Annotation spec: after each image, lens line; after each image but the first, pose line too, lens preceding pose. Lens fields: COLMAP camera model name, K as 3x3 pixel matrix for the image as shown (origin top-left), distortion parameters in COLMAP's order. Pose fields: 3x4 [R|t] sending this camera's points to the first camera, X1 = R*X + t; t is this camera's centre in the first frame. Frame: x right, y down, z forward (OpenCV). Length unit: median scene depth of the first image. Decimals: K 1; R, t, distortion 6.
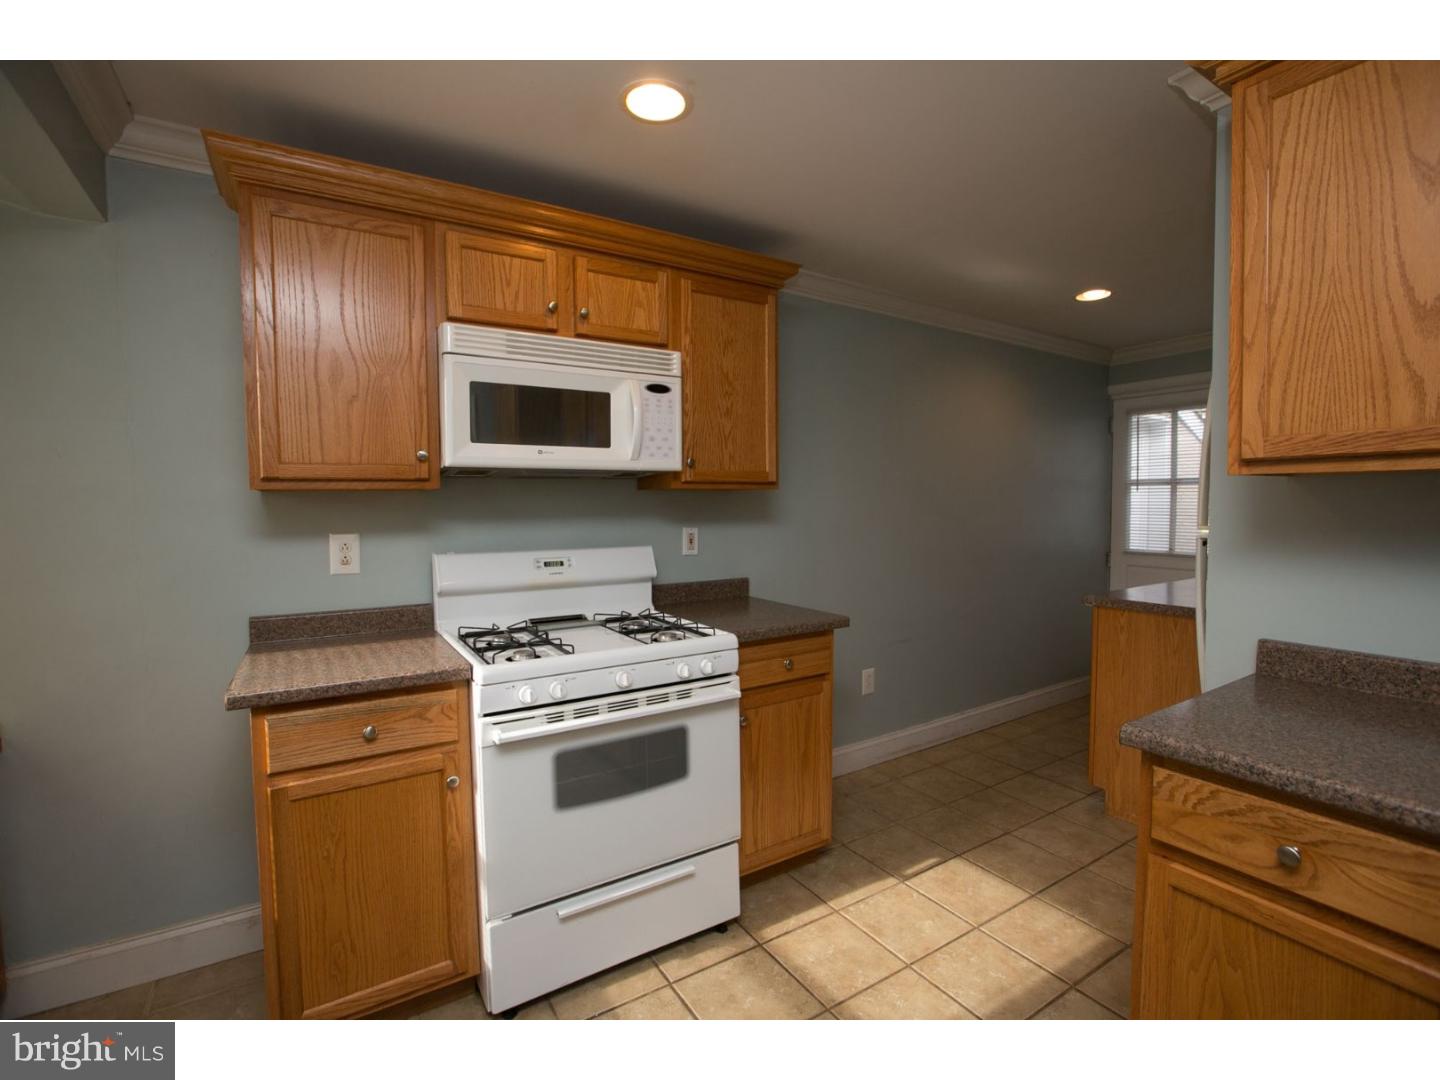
lens RADIAL K [[688.9, 0, 719.4], [0, 688.9, 540.4], [0, 0, 1]] dist [-0.032458, 0.005530]
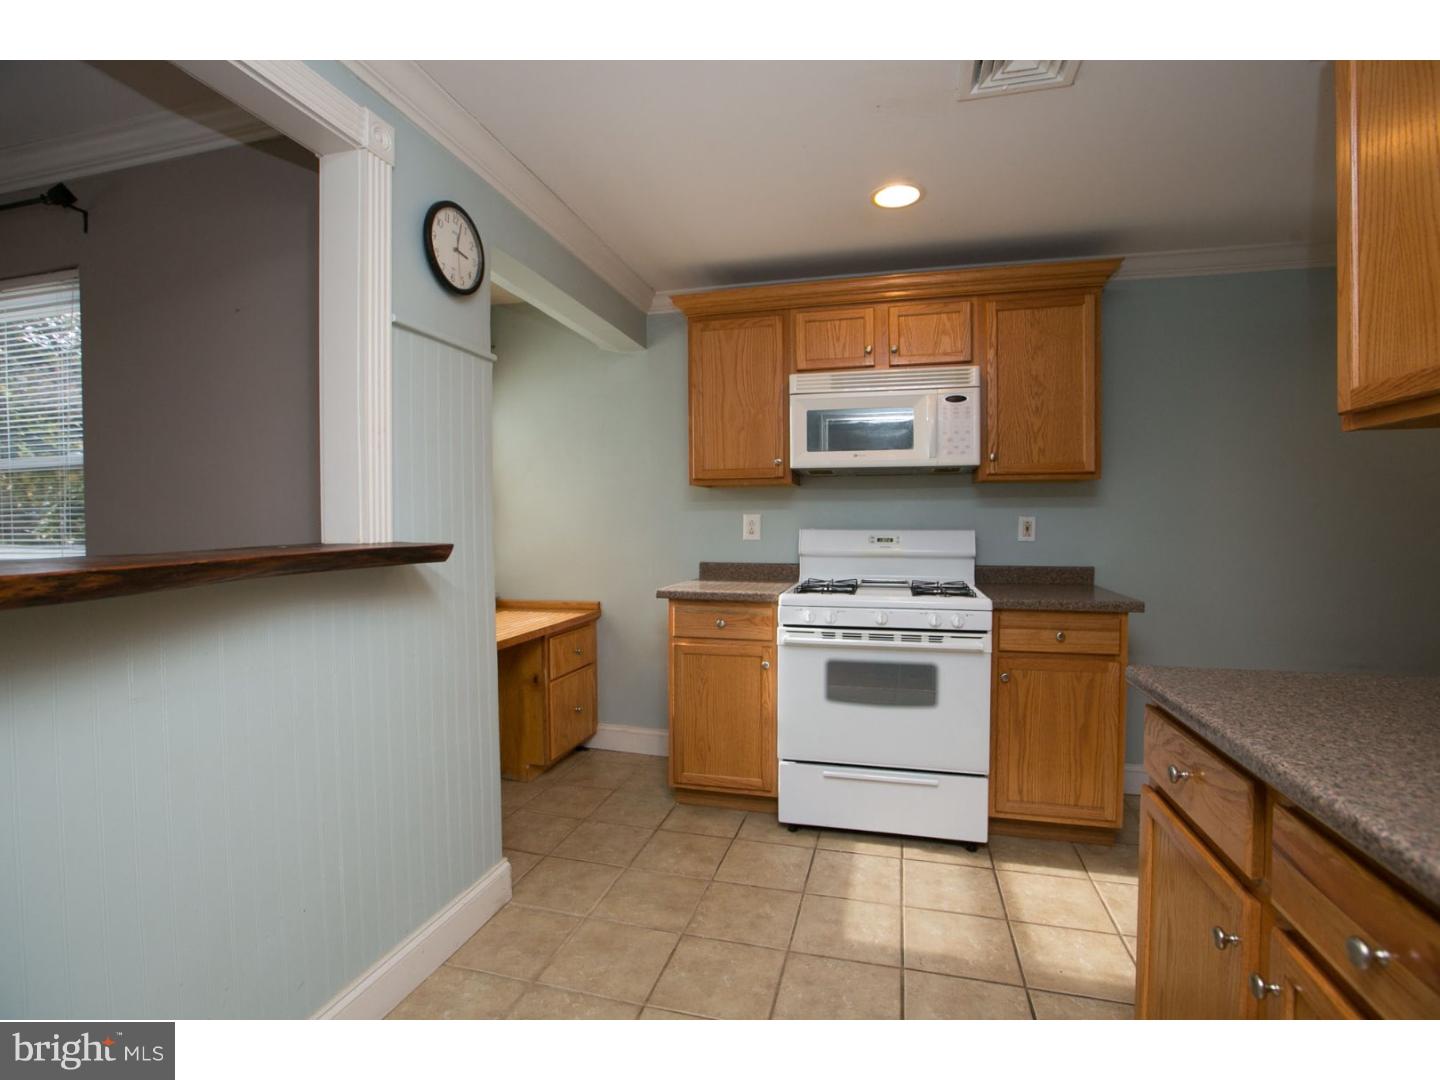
lens RADIAL K [[688.9, 0, 706.2], [0, 688.9, 538.9], [0, 0, 1]] dist [-0.032458, 0.005530]
pose [[0.676965, 0.025982, -0.735556, 0.547397], [-0.044304, 0.999003, -0.005487, 0.059952], [0.734681, 0.036302, 0.677441, -0.157773]]
